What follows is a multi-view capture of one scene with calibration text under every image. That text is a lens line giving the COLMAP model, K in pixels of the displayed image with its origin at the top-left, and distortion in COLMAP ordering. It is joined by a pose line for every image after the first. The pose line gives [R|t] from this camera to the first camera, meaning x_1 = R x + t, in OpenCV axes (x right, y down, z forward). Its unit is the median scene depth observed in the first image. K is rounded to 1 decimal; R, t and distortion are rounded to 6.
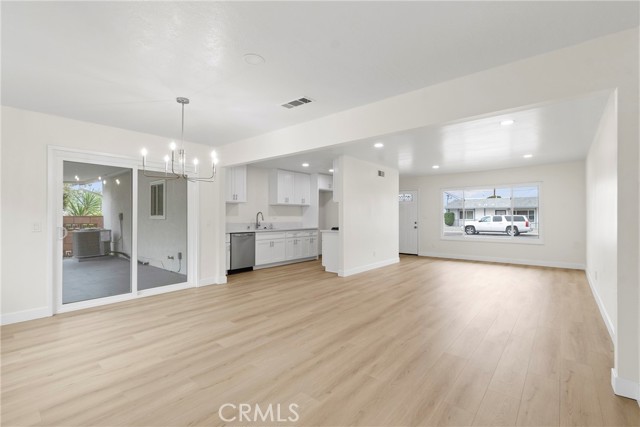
lens RADIAL K [[295.1, 0, 318.6], [0, 295.1, 216.8], [0, 0, 1]] dist [0.009392, -0.001087]
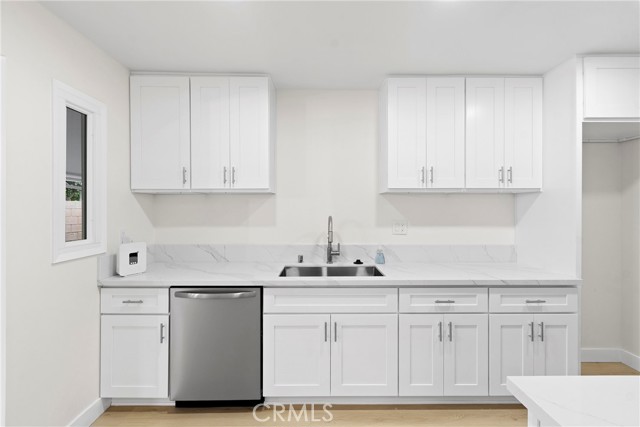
lens RADIAL K [[295.1, 0, 318.9], [0, 295.1, 206.7], [0, 0, 1]] dist [0.009392, -0.001087]
pose [[0.654783, -0.007597, -0.755779, 0.045685], [-0.000227, 0.999947, -0.010249, -0.022021], [0.755817, 0.006883, 0.654746, 0.722911]]
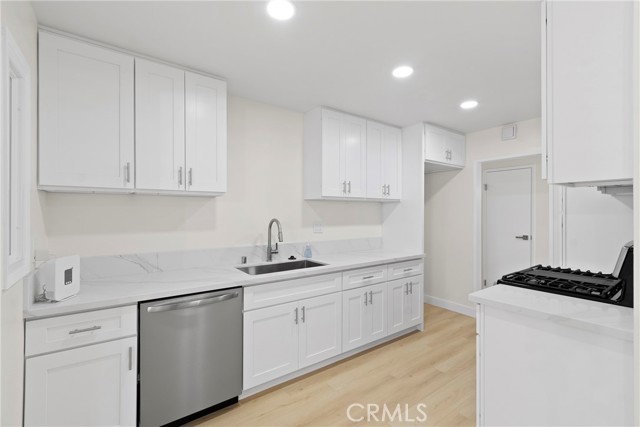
lens RADIAL K [[295.1, 0, 322.7], [0, 295.1, 209.9], [0, 0, 1]] dist [0.009392, -0.001087]
pose [[0.976742, -0.001738, -0.214409, -0.053395], [-0.000373, 0.999952, -0.009805, -0.022406], [0.214415, 0.009657, 0.976695, 0.603846]]
